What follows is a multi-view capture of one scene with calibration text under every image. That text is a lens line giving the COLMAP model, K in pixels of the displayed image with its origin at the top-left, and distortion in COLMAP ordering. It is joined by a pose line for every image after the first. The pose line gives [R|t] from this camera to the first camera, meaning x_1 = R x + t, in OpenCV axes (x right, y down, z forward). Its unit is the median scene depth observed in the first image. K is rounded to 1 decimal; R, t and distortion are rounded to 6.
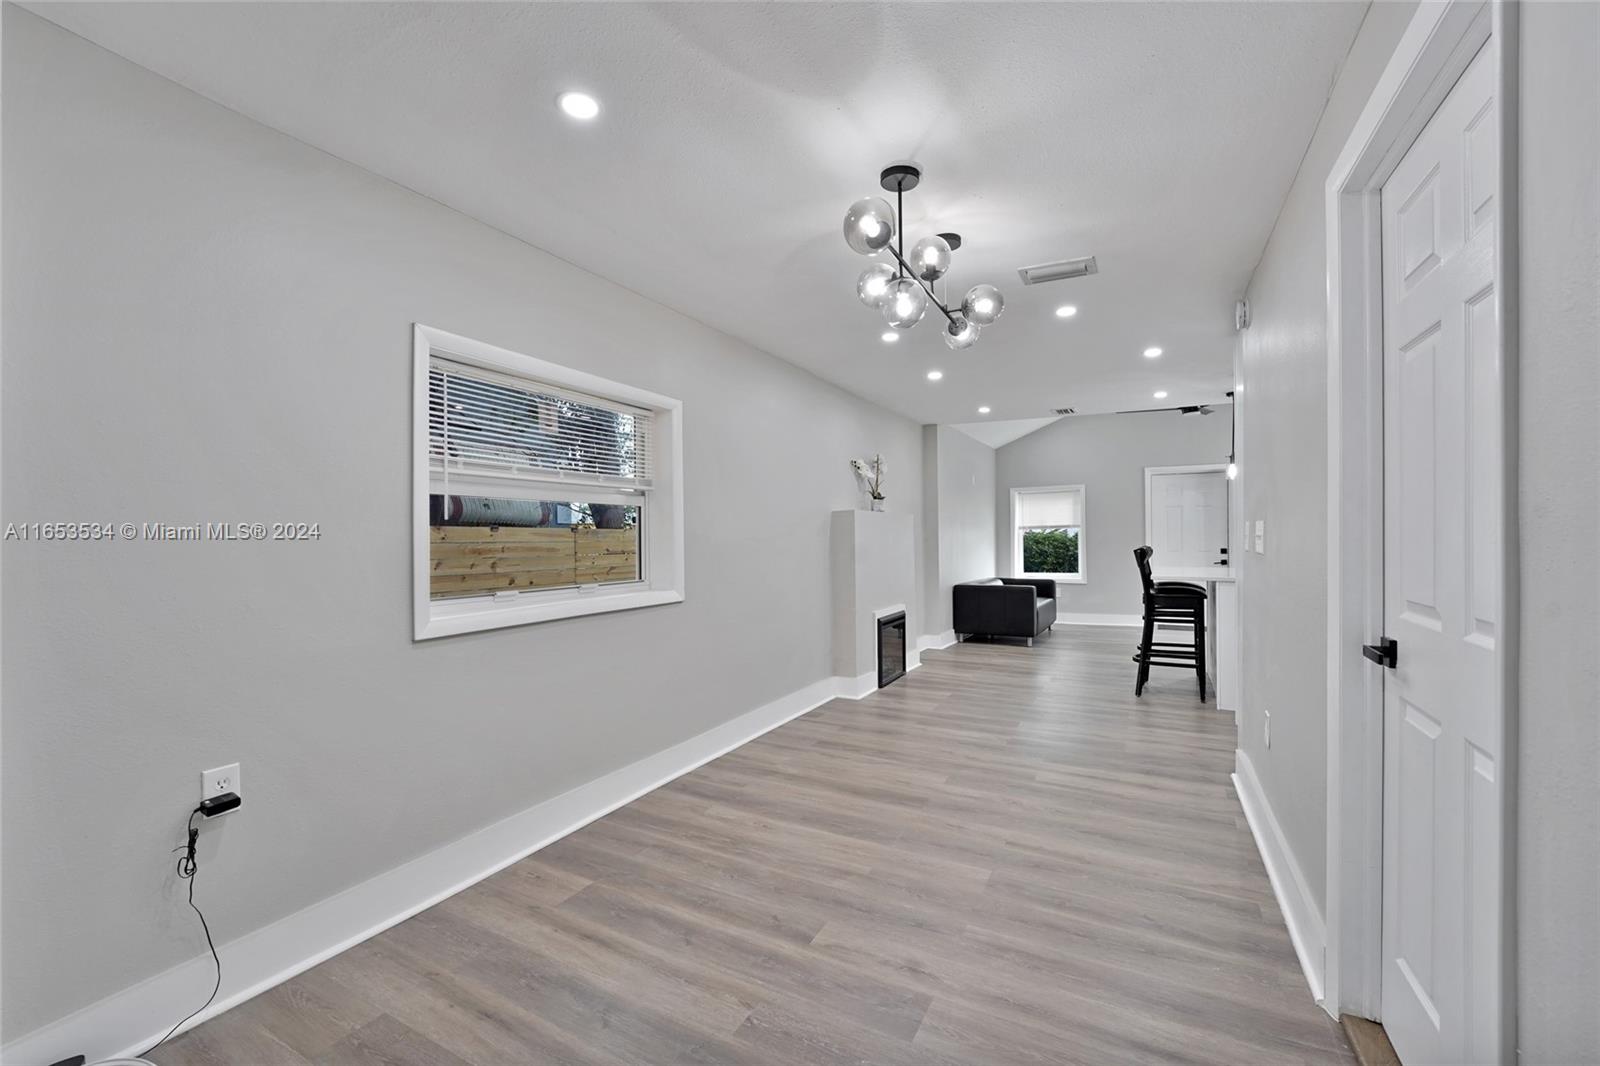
lens RADIAL K [[654.5, 0, 800.0], [0, 654.5, 533.0], [0, 0, 1]] dist [-0.023772, -0.000119]
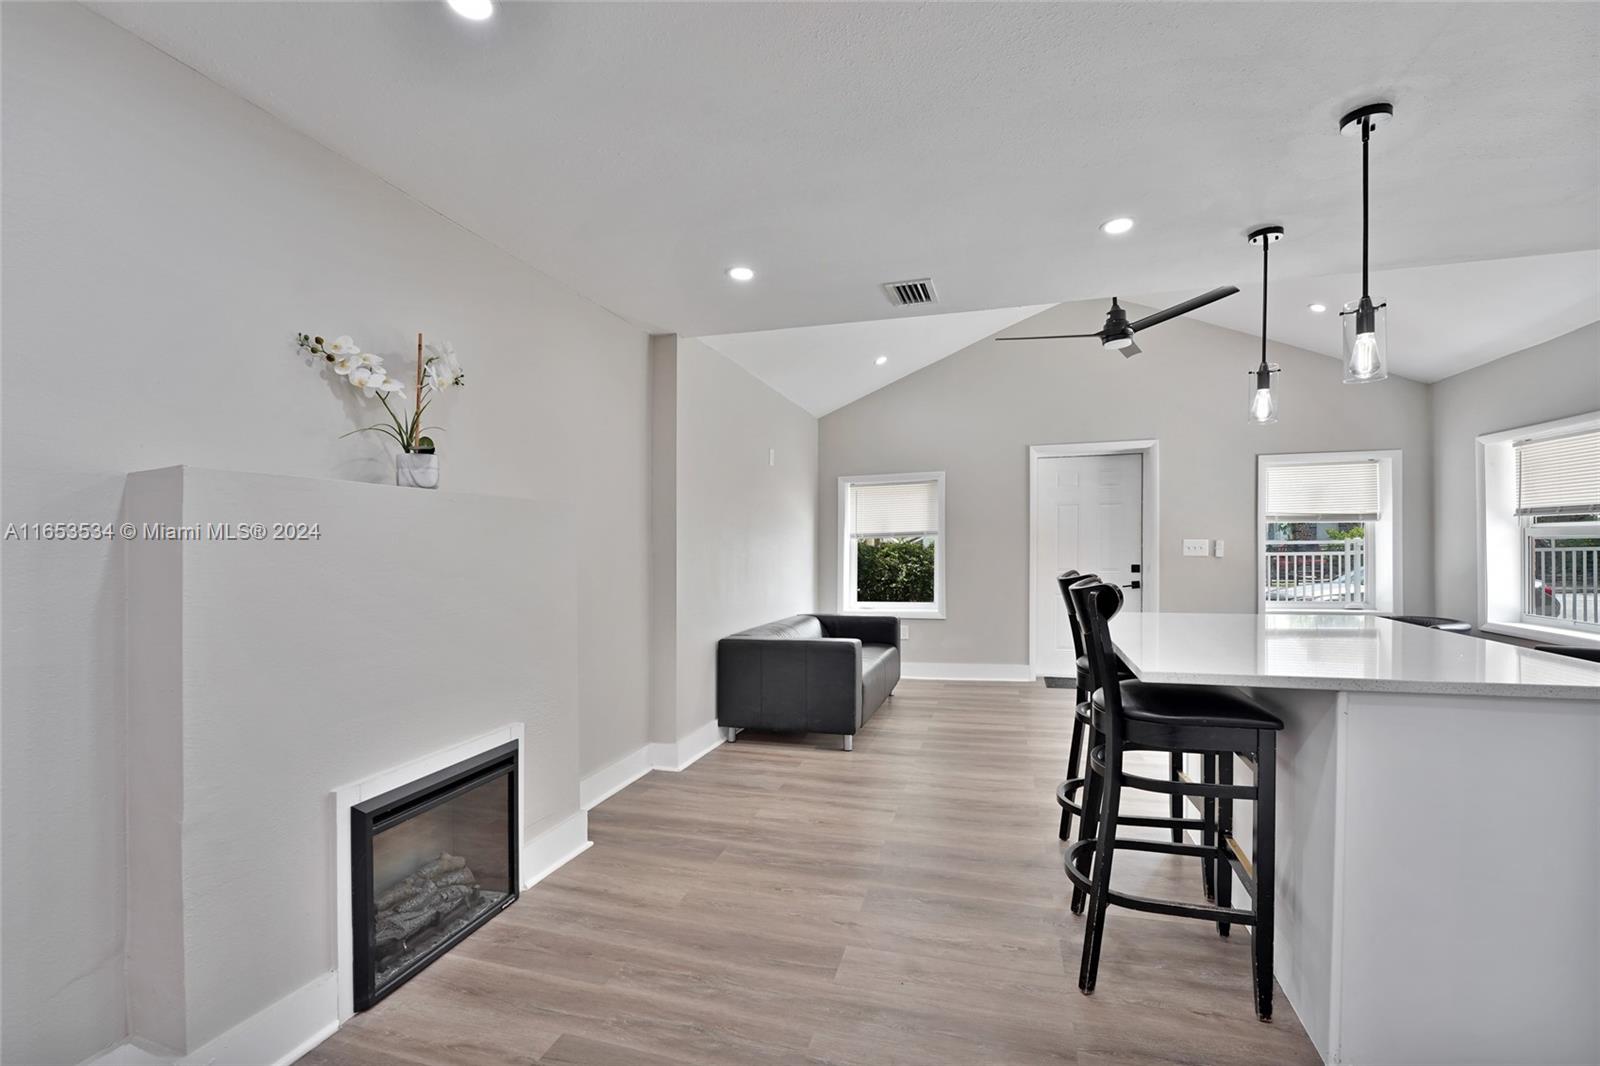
lens RADIAL K [[666.4, 0, 806.9], [0, 666.4, 539.8], [0, 0, 1]] dist [-0.015476, 0.000288]
pose [[0.978251, -0.001045, 0.207420, 0.349182], [0.001879, 0.999991, -0.003820, -0.000452], [-0.207414, 0.004127, 0.978245, 0.792628]]
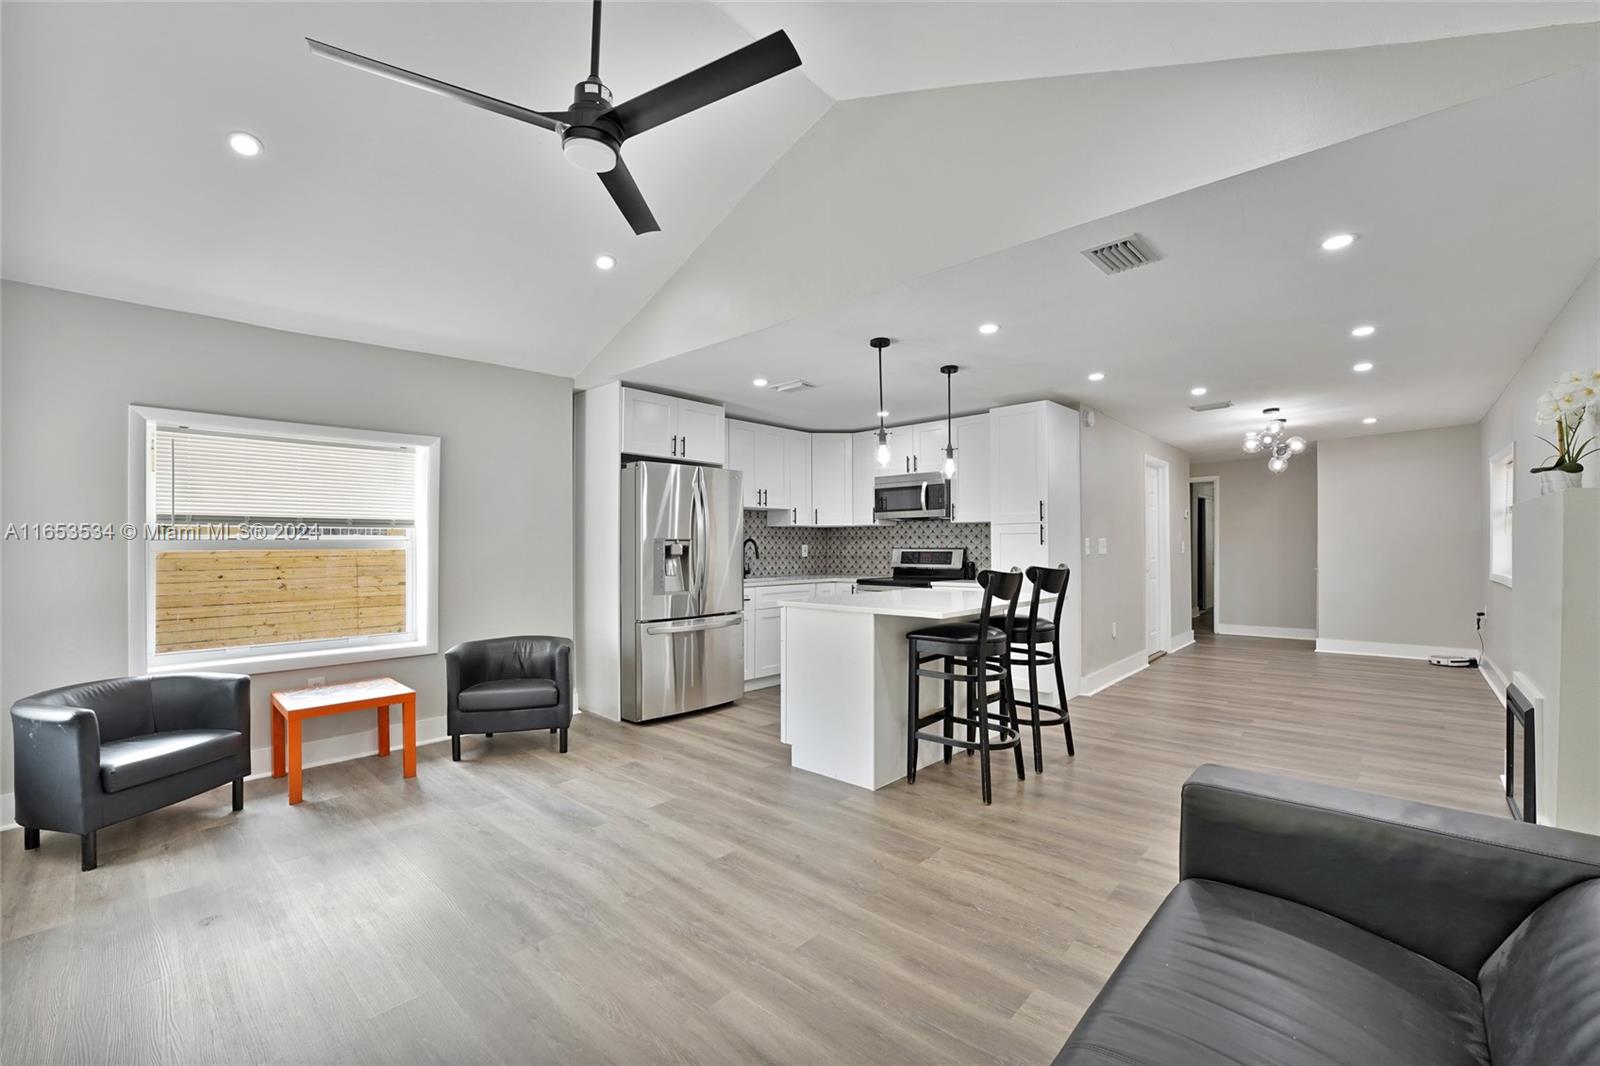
lens RADIAL K [[659.6, 0, 796.9], [0, 659.6, 527.6], [0, 0, 1]] dist [-0.022381, 0.000023]
pose [[-0.963896, 0.022715, 0.265308, 0.742055], [0.014039, 0.999304, -0.034556, 0.003097], [-0.265908, -0.029584, -0.963544, 2.172127]]
